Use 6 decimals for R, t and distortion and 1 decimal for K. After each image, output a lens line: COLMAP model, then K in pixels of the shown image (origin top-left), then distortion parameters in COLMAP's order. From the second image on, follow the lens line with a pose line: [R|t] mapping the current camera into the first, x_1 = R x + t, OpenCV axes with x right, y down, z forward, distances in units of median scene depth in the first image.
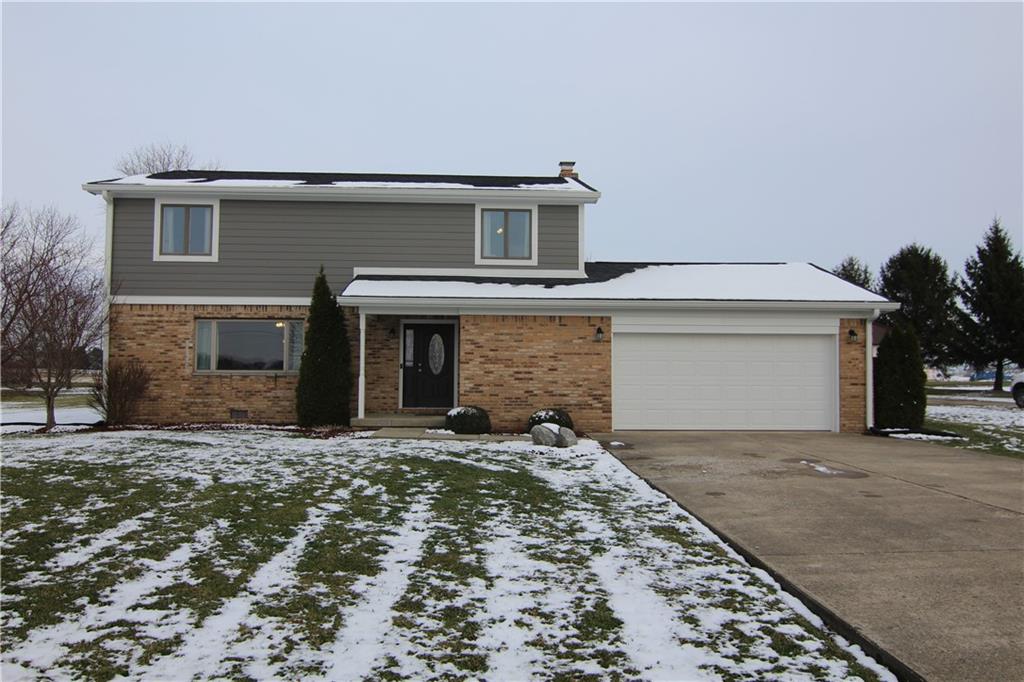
lens RADIAL K [[732.7, 0, 511.9], [0, 732.7, 340.9], [0, 0, 1]] dist [0.002513, -0.001296]
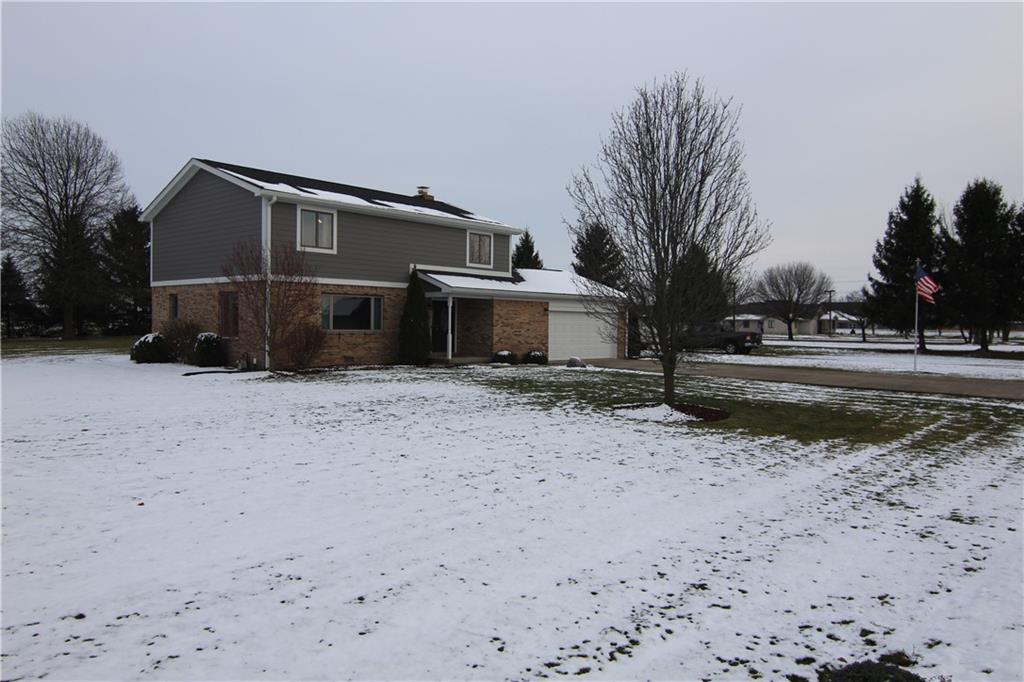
lens RADIAL K [[732.7, 0, 513.0], [0, 732.7, 342.9], [0, 0, 1]] dist [0.002513, -0.001296]
pose [[0.709240, -0.014168, 0.704824, -1.204587], [-0.039489, 0.997430, 0.059786, -0.035248], [-0.703860, -0.070236, 0.706858, -0.276520]]
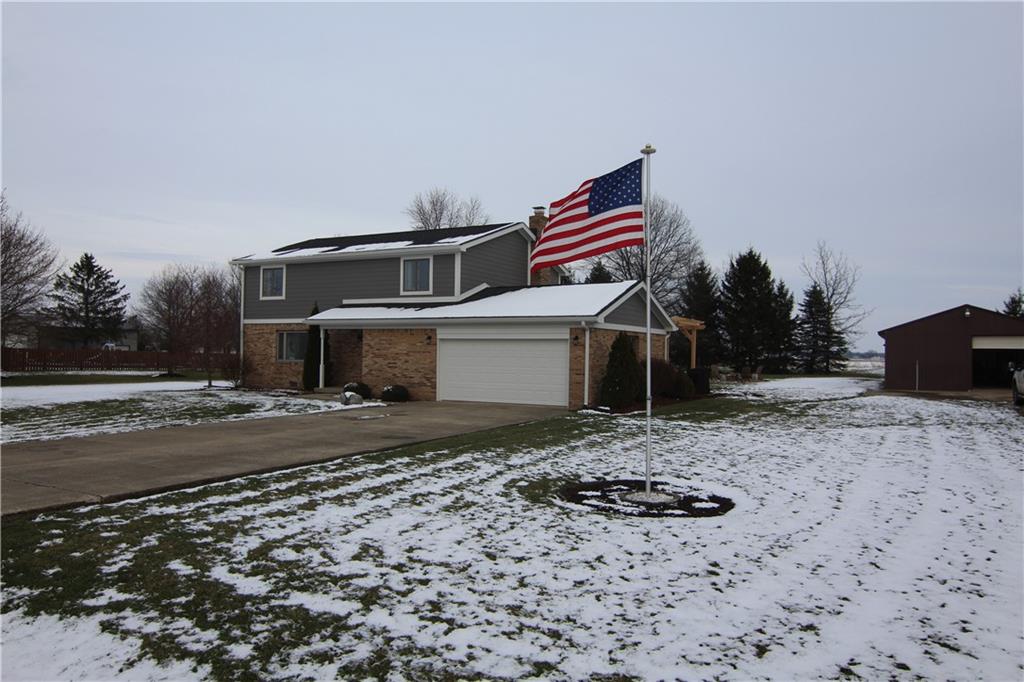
lens RADIAL K [[732.7, 0, 512.9], [0, 732.7, 340.3], [0, 0, 1]] dist [0.002513, -0.001296]
pose [[0.858725, -0.004201, -0.512419, 1.028800], [0.015407, 0.999726, 0.017624, -0.031404], [0.512205, -0.023029, 0.858554, -0.266199]]
